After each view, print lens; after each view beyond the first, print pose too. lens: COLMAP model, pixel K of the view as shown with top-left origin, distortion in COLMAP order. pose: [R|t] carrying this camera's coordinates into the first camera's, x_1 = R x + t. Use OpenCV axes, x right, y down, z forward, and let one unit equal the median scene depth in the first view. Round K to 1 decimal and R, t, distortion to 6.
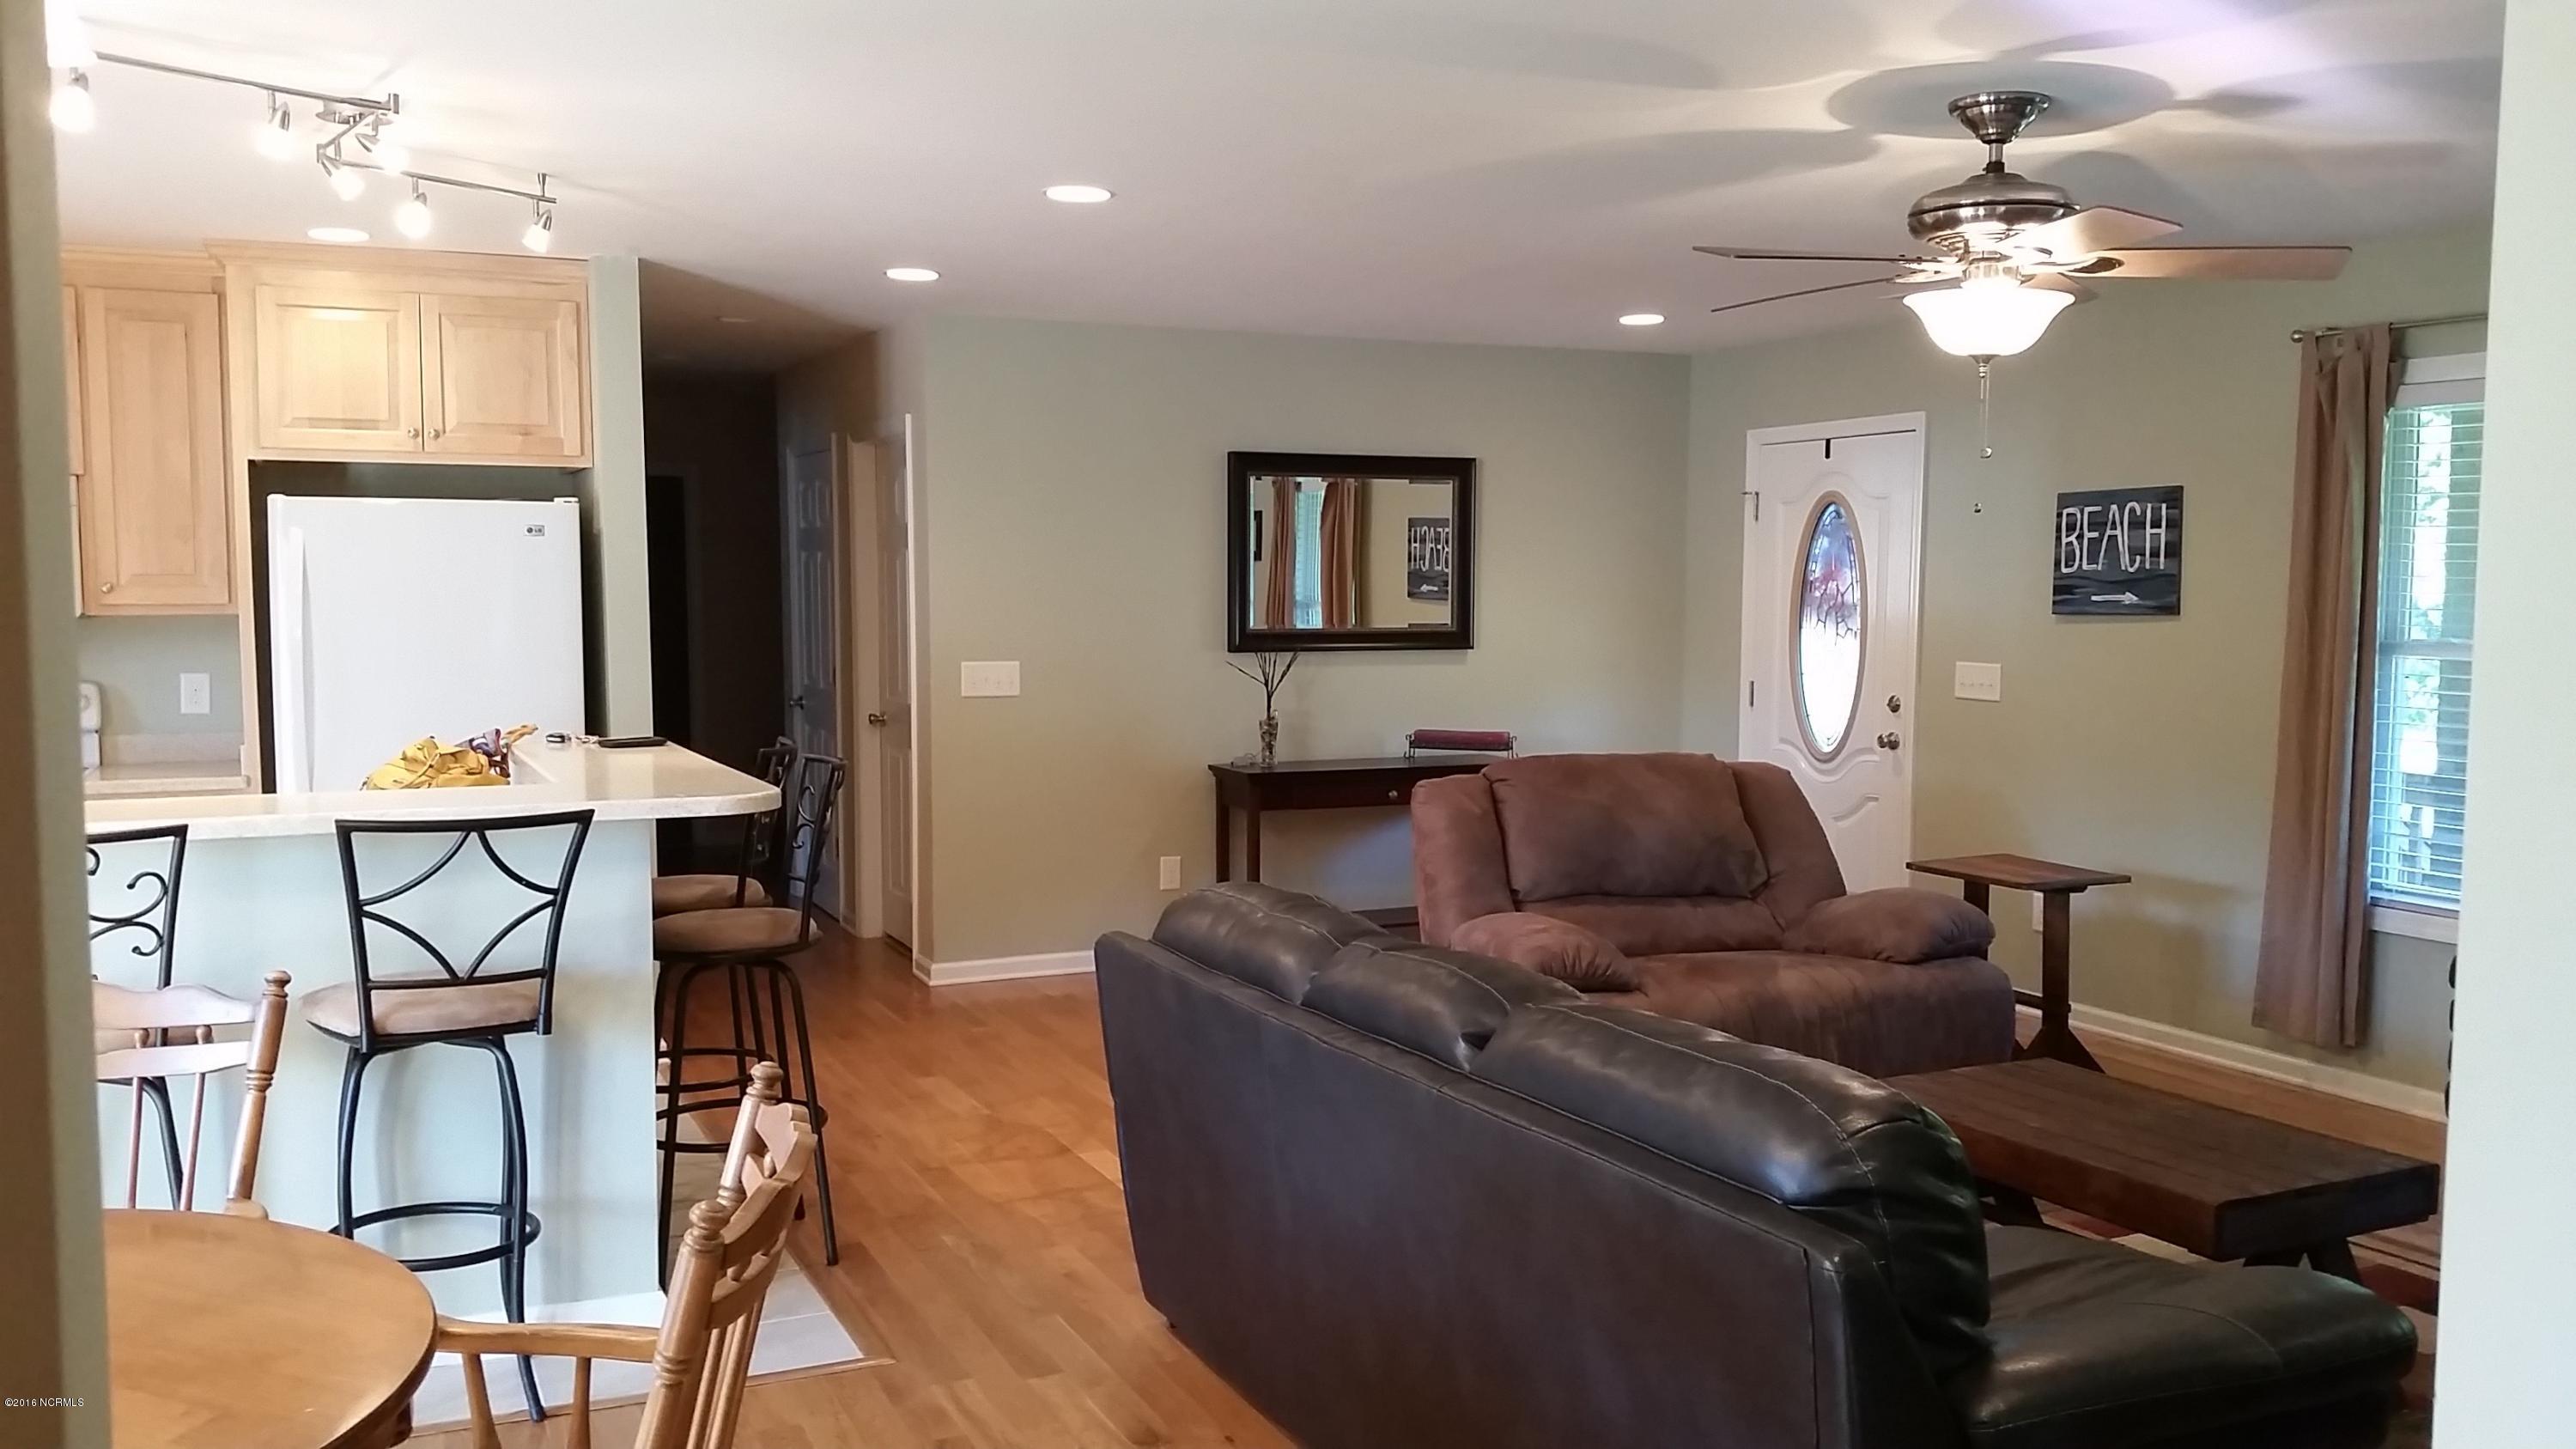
lens RADIAL K [[2114.1, 0, 1298.1], [0, 2114.1, 765.6], [0, 0, 1]] dist [0.118713, -0.204036]
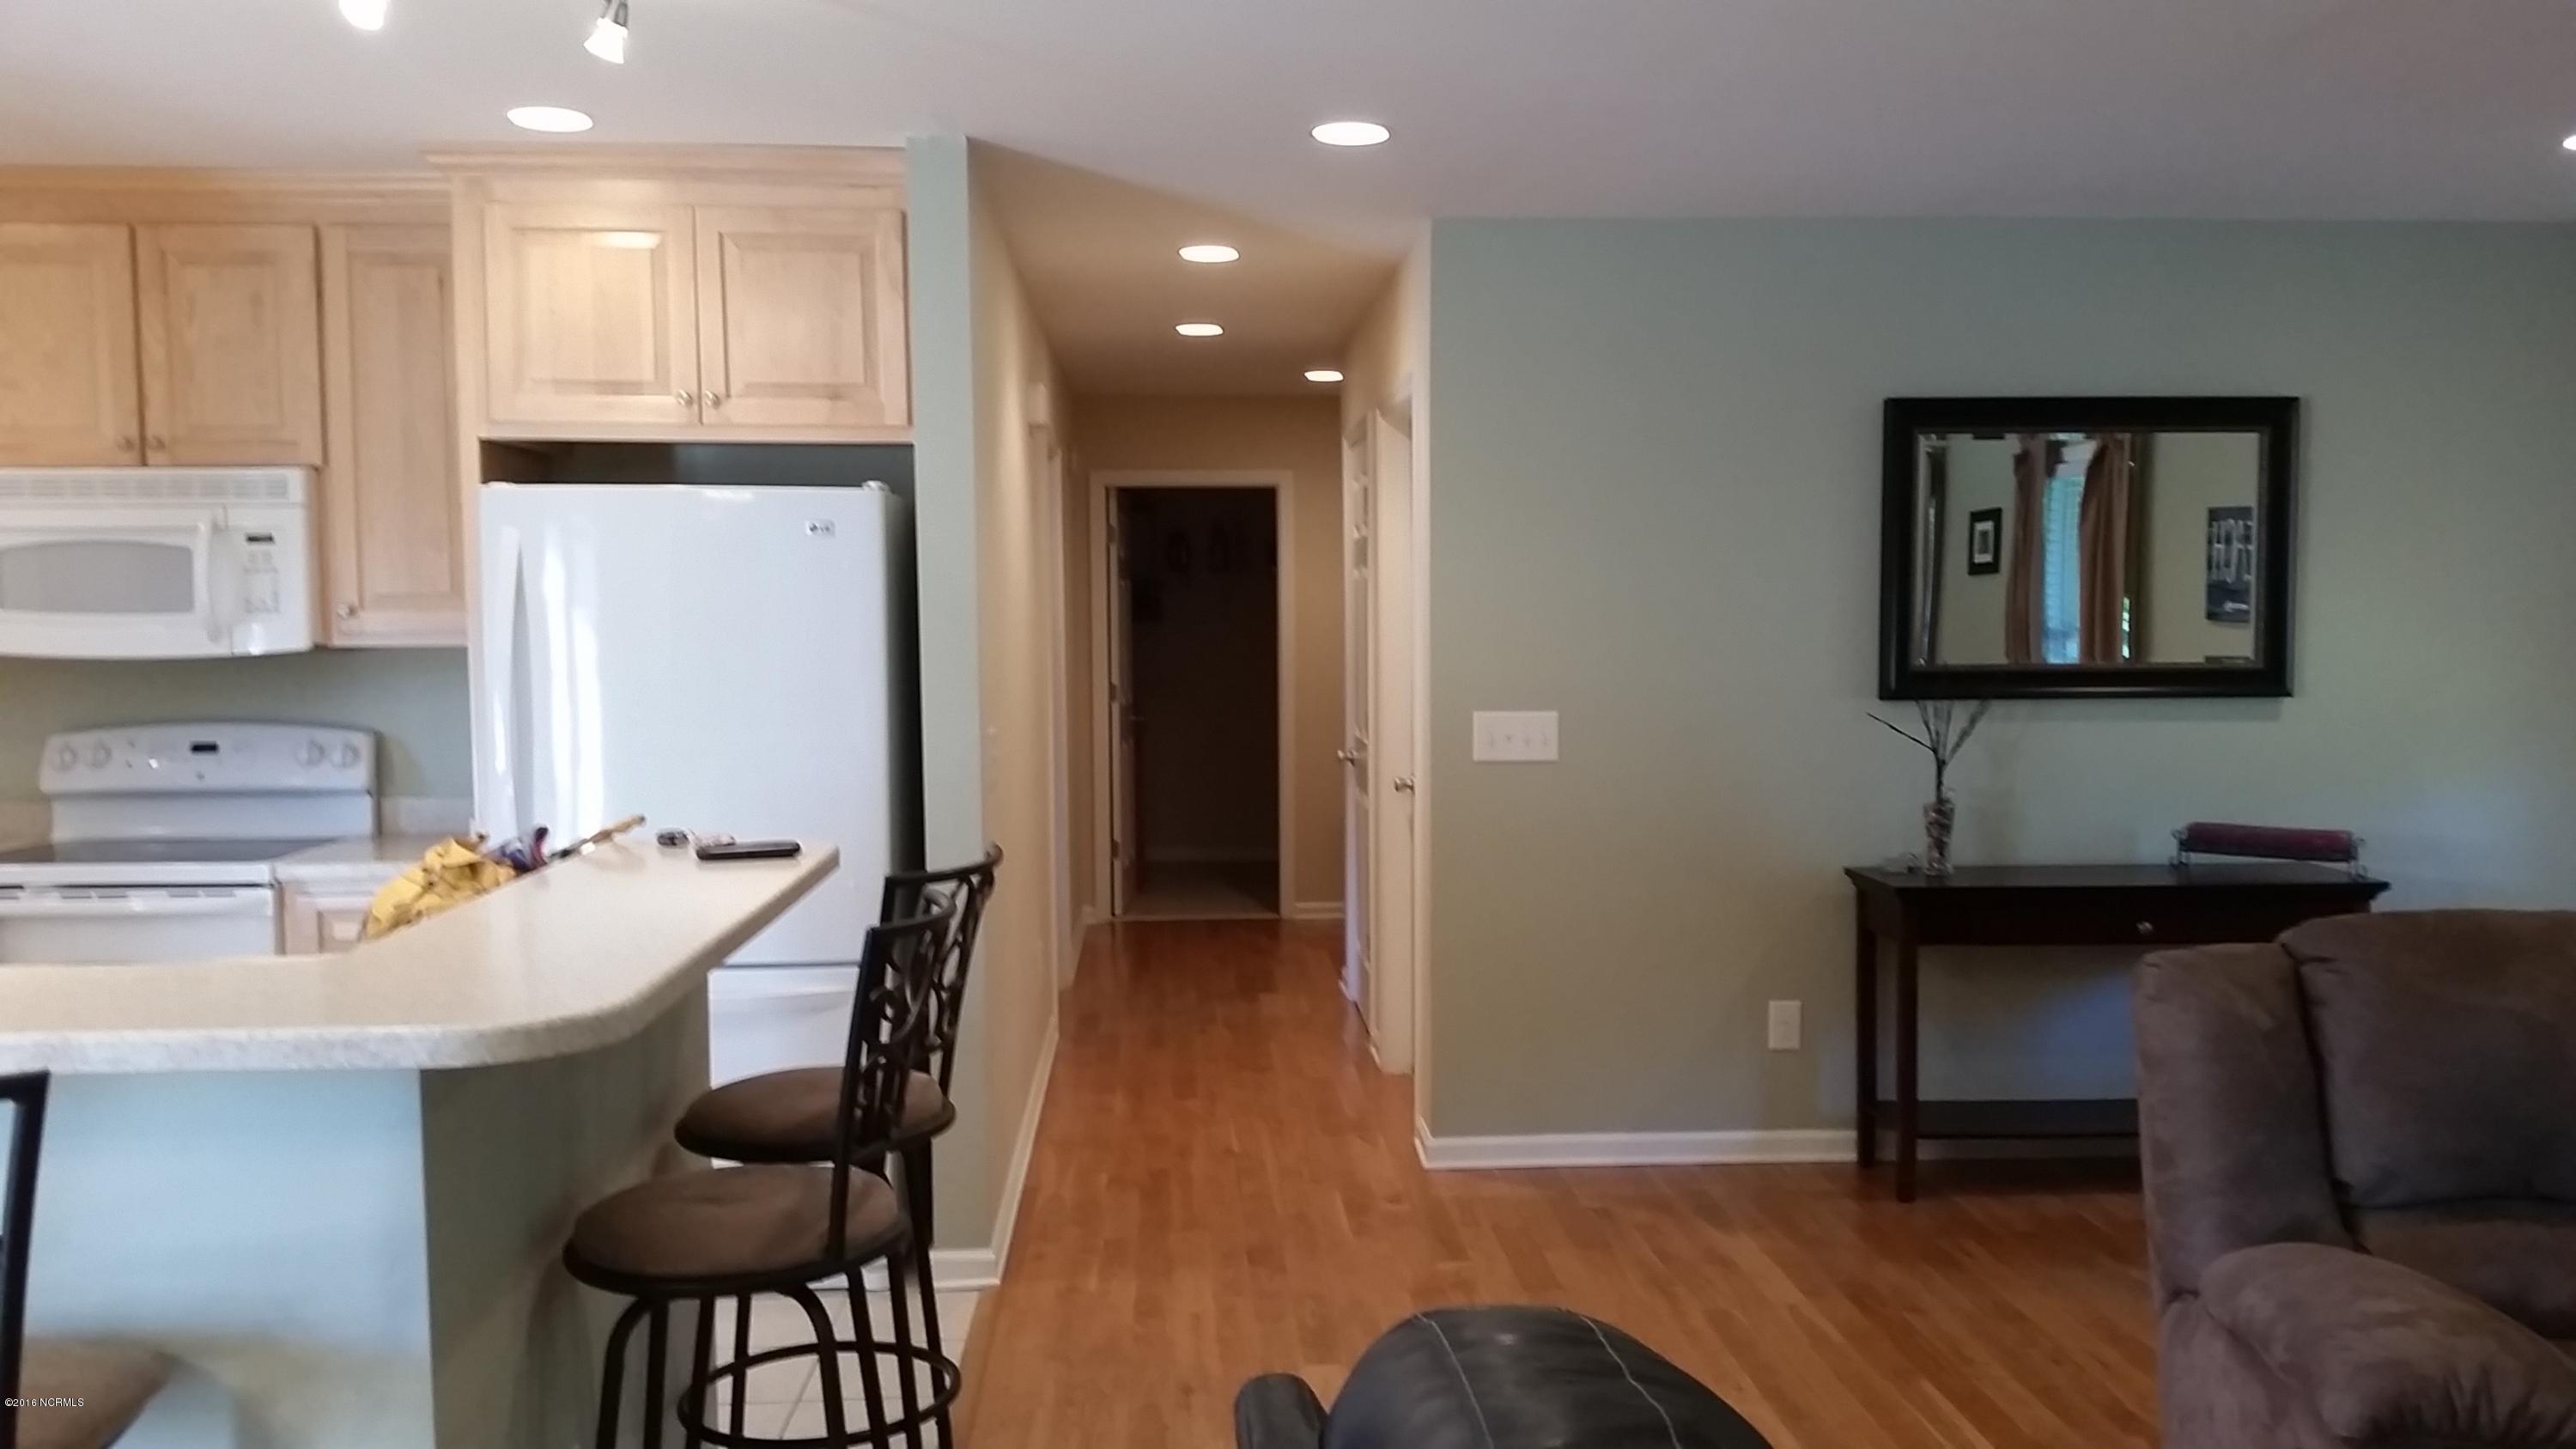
lens RADIAL K [[2114.1, 0, 1298.7], [0, 2114.1, 739.8], [0, 0, 1]] dist [0.118713, -0.204036]
pose [[0.933528, 0.015738, -0.358160, 0.046709], [-0.025752, 0.999399, -0.023207, -0.026035], [0.357580, 0.030887, 0.933372, 0.388548]]
